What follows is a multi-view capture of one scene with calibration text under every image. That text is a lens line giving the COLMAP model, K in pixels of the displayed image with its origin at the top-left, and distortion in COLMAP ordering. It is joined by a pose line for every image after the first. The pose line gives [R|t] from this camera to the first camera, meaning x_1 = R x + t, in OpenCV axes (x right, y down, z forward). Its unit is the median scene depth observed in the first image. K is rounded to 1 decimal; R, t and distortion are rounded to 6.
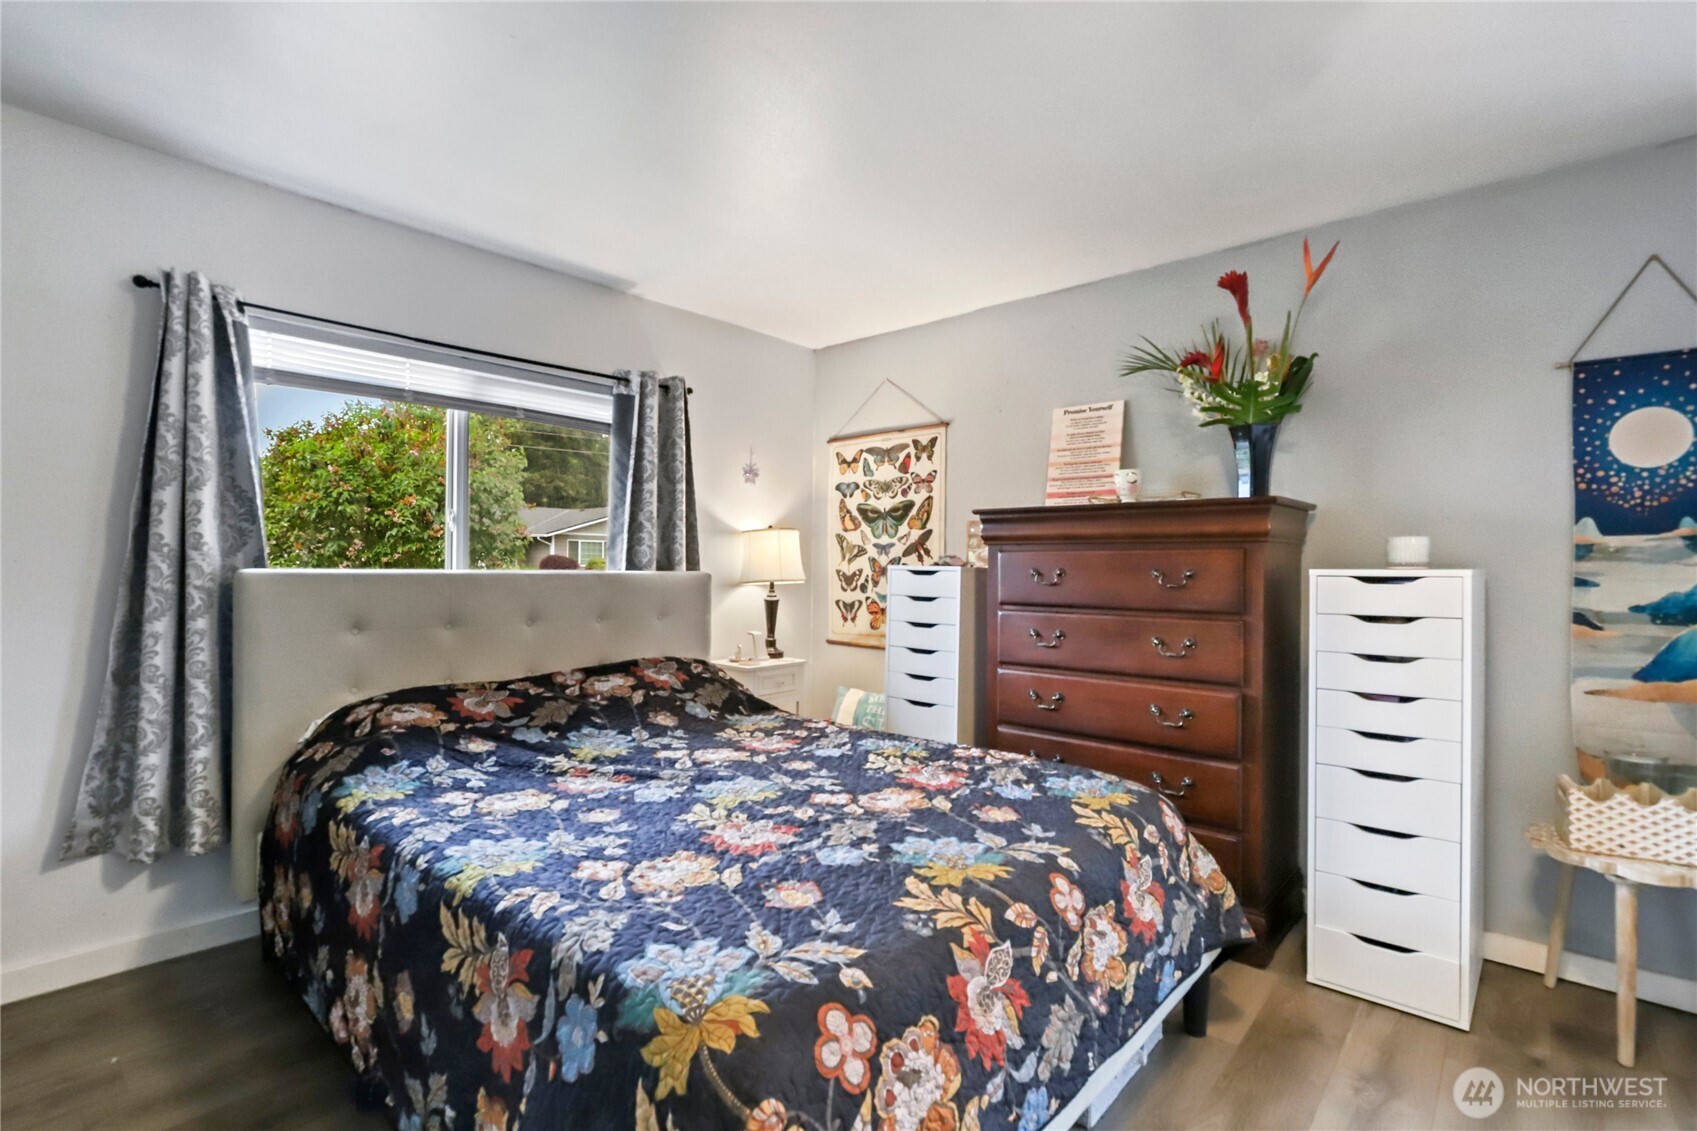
lens RADIAL K [[789.2, 0, 848.5], [0, 789.2, 565.5], [0, 0, 1]] dist [-0.002401, 0.000466]
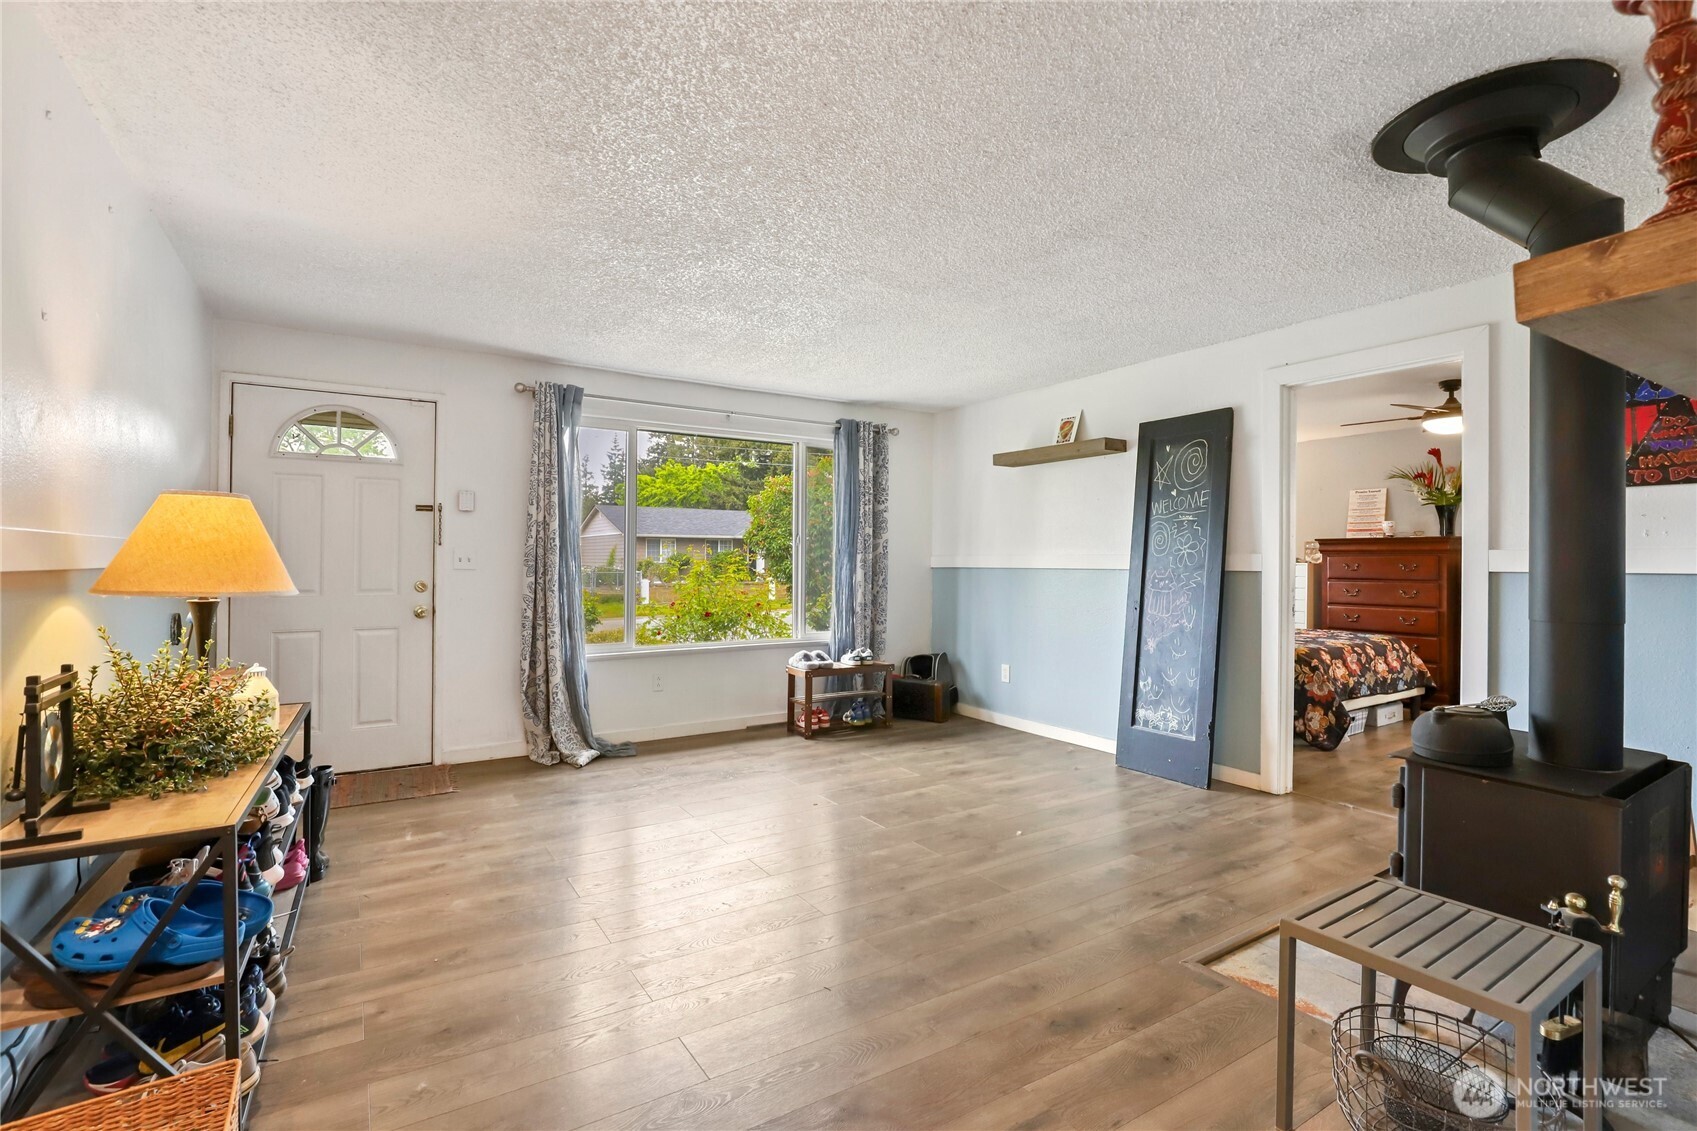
lens RADIAL K [[793.4, 0, 859.3], [0, 793.4, 561.0], [0, 0, 1]] dist [-0.001323, 0.000417]
pose [[0.967906, -0.008566, -0.251165, -0.726927], [0.008851, 0.999961, 0.000006, -0.021515], [0.251156, -0.002229, 0.967944, -2.110069]]
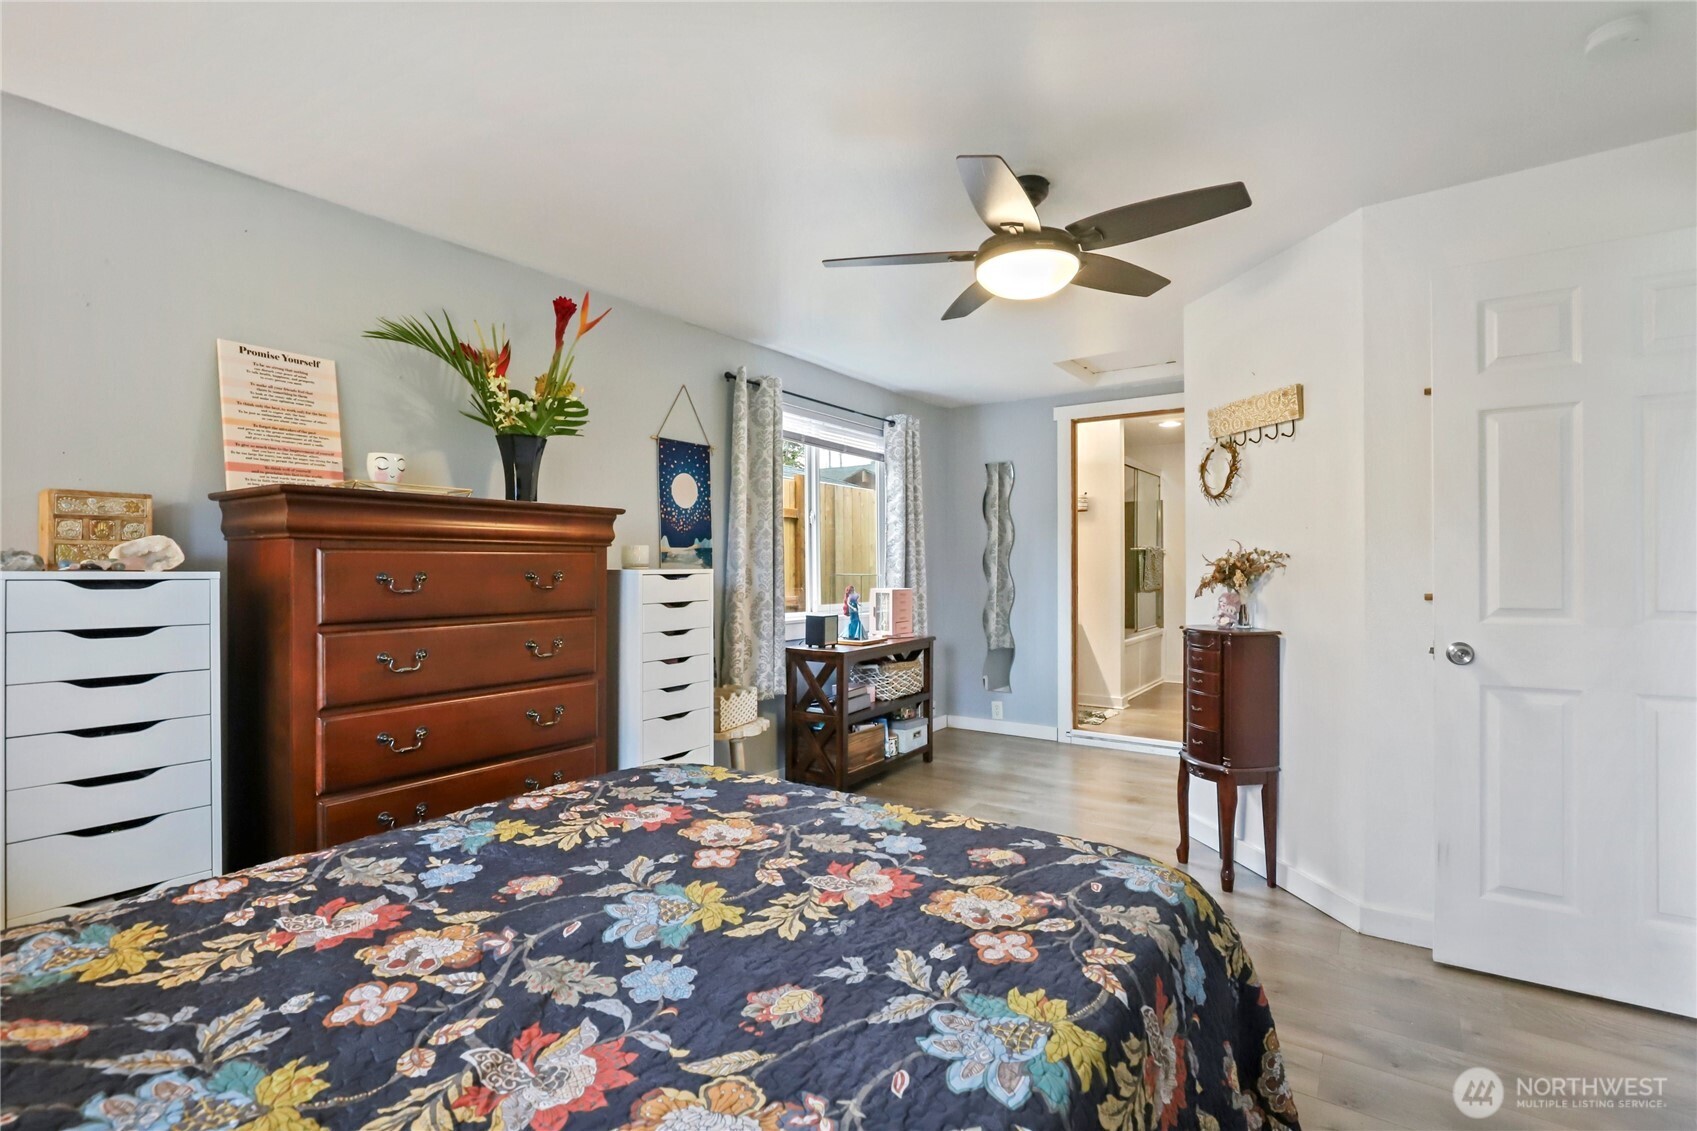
lens RADIAL K [[789.2, 0, 848.5], [0, 789.2, 565.5], [0, 0, 1]] dist [-0.002401, 0.000466]
pose [[-0.114212, -0.004707, 0.993445, -0.684809], [0.003139, 0.999982, 0.005099, -0.006616], [-0.993451, 0.003700, -0.114196, 0.777890]]
